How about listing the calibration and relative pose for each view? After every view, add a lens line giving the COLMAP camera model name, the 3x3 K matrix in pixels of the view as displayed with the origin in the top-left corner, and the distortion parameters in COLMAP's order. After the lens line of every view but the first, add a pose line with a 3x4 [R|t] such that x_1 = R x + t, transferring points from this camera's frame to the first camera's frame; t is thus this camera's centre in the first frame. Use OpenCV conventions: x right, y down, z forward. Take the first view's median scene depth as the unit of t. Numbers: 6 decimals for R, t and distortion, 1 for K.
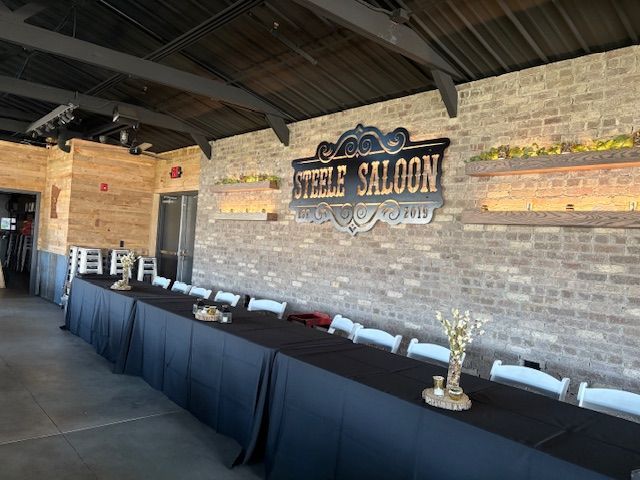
lens RADIAL K [[485.2, 0, 322.3], [0, 485.2, 244.1], [0, 0, 1]] dist [0.033629, -0.007124]
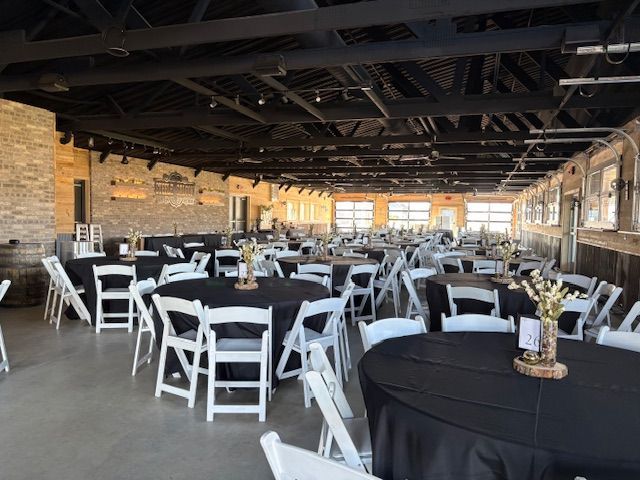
lens RADIAL K [[485.2, 0, 322.3], [0, 485.2, 244.1], [0, 0, 1]] dist [0.033629, -0.007124]
pose [[-0.510518, -0.127582, 0.850350, -2.913286], [-0.053701, 0.991731, 0.116554, -0.190120], [-0.858189, 0.013838, -0.513148, 1.701976]]
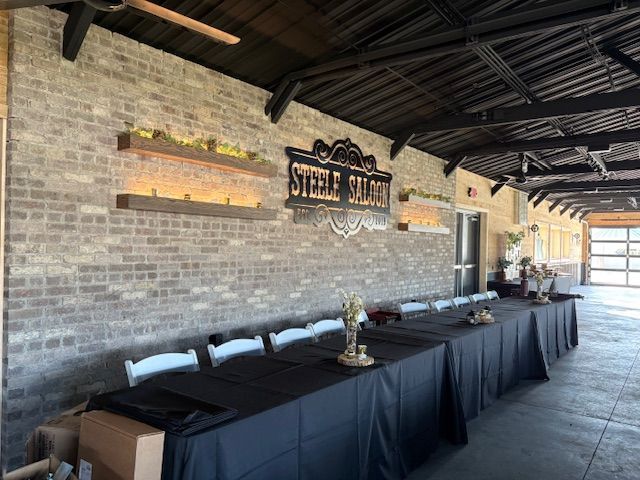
lens RADIAL K [[485.2, 0, 322.3], [0, 485.2, 244.1], [0, 0, 1]] dist [0.033629, -0.007124]
pose [[-0.220922, -0.076371, 0.972297, -0.965488], [-0.037759, 0.996852, 0.069720, -0.075469], [-0.974560, -0.021310, -0.223110, 1.236975]]
